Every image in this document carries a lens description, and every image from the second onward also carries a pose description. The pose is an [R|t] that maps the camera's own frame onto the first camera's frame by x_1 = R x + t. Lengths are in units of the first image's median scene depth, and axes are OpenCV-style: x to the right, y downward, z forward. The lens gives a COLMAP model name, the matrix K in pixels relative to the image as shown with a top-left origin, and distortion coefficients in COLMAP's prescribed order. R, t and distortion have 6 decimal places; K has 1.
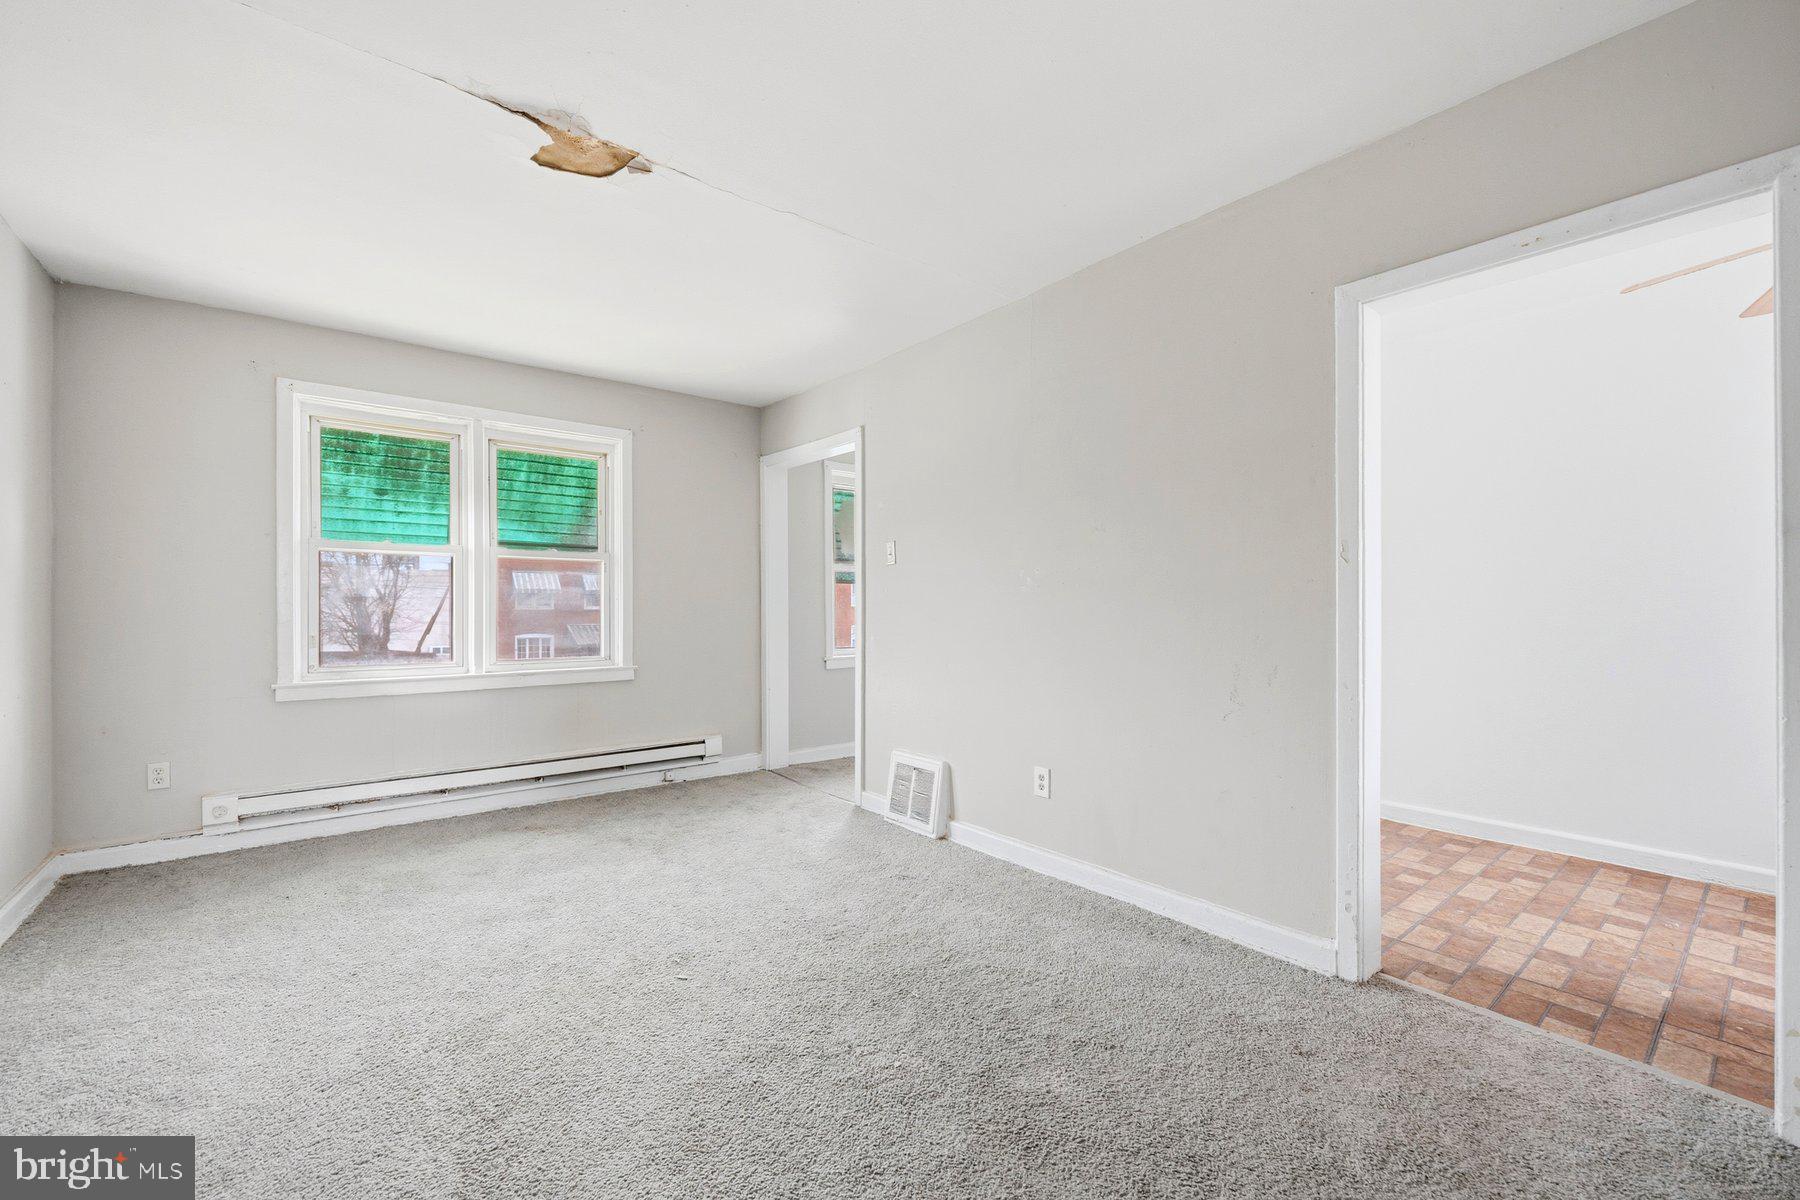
lens RADIAL K [[731.3, 0, 896.6], [0, 731.3, 610.6], [0, 0, 1]] dist [-0.003441, 0.000386]
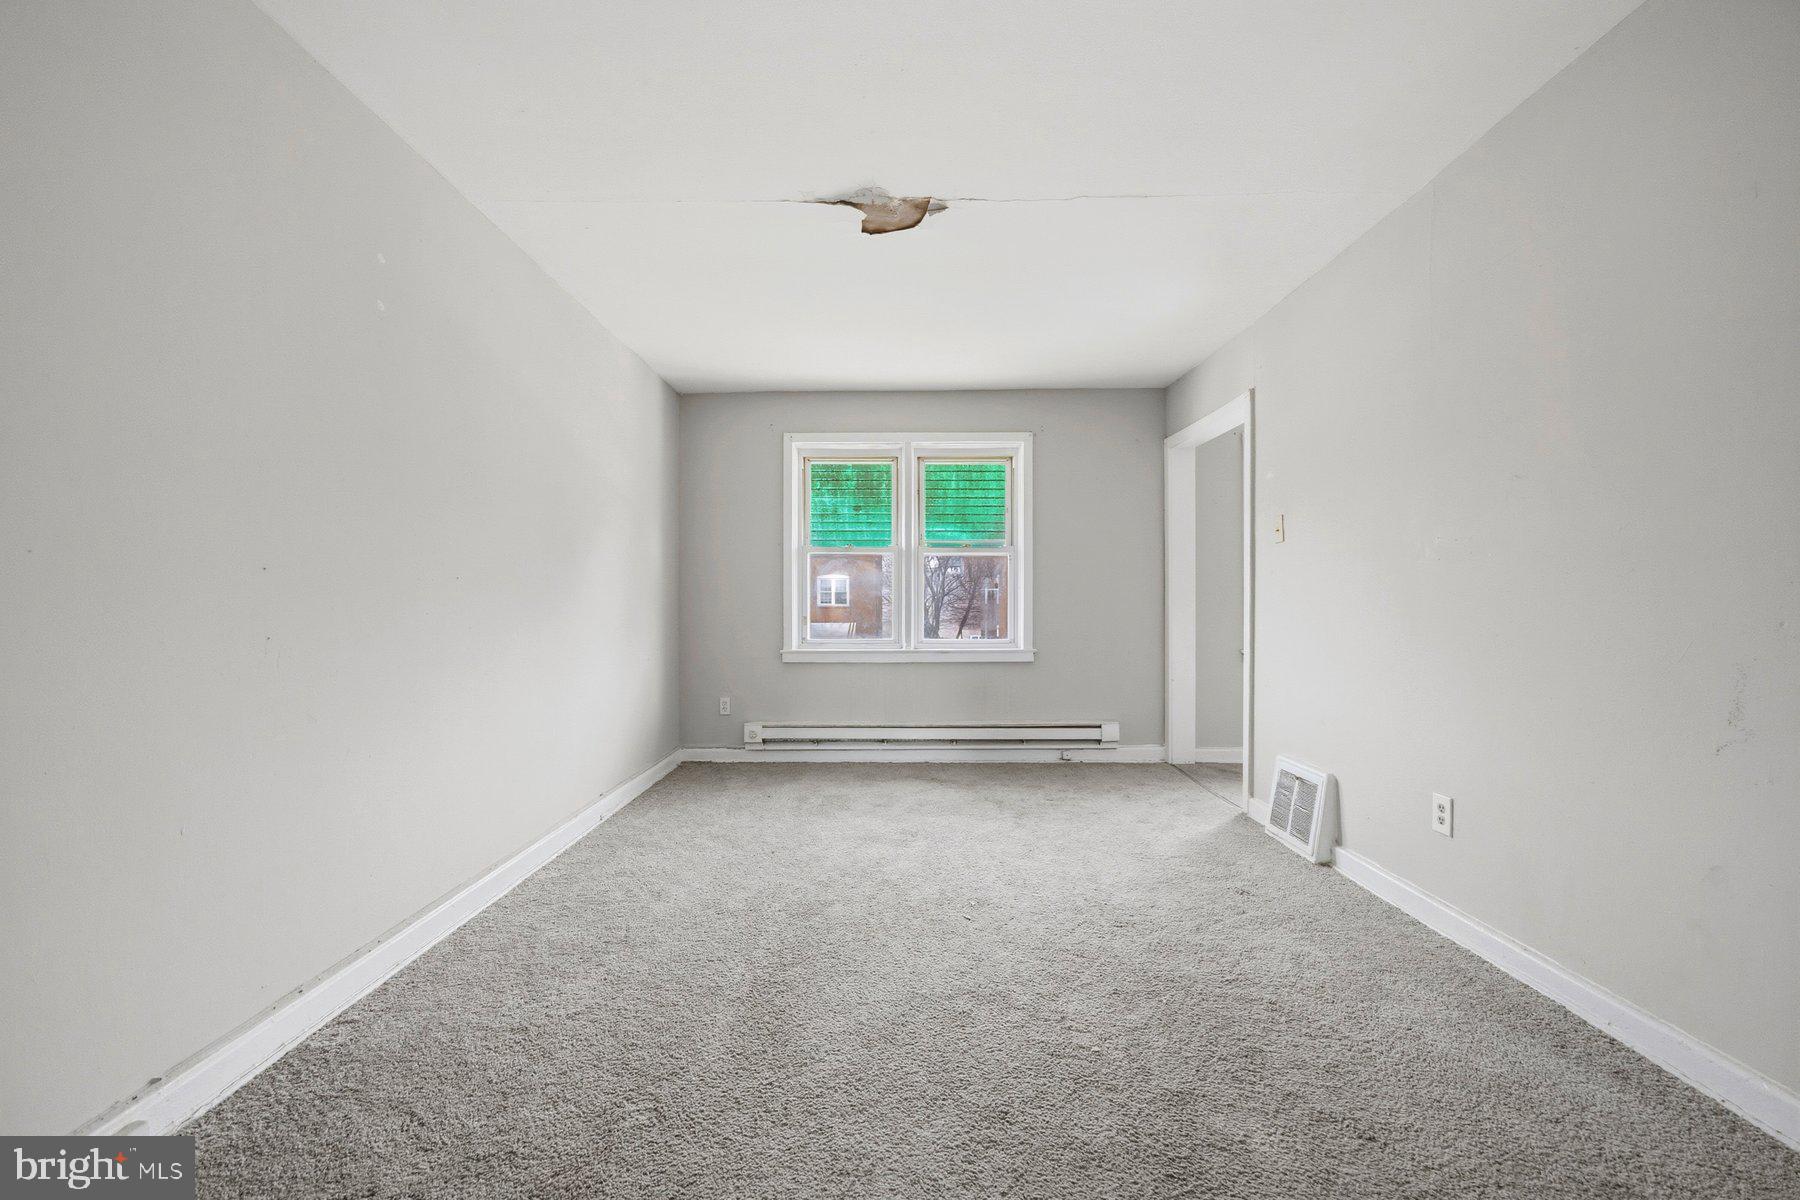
lens RADIAL K [[731.3, 0, 896.6], [0, 731.3, 610.6], [0, 0, 1]] dist [-0.003441, 0.000386]
pose [[0.771653, 0.004450, -0.636028, 0.213495], [-0.001020, 0.999983, 0.005760, 0.015091], [0.636043, -0.003796, 0.771644, 0.040759]]
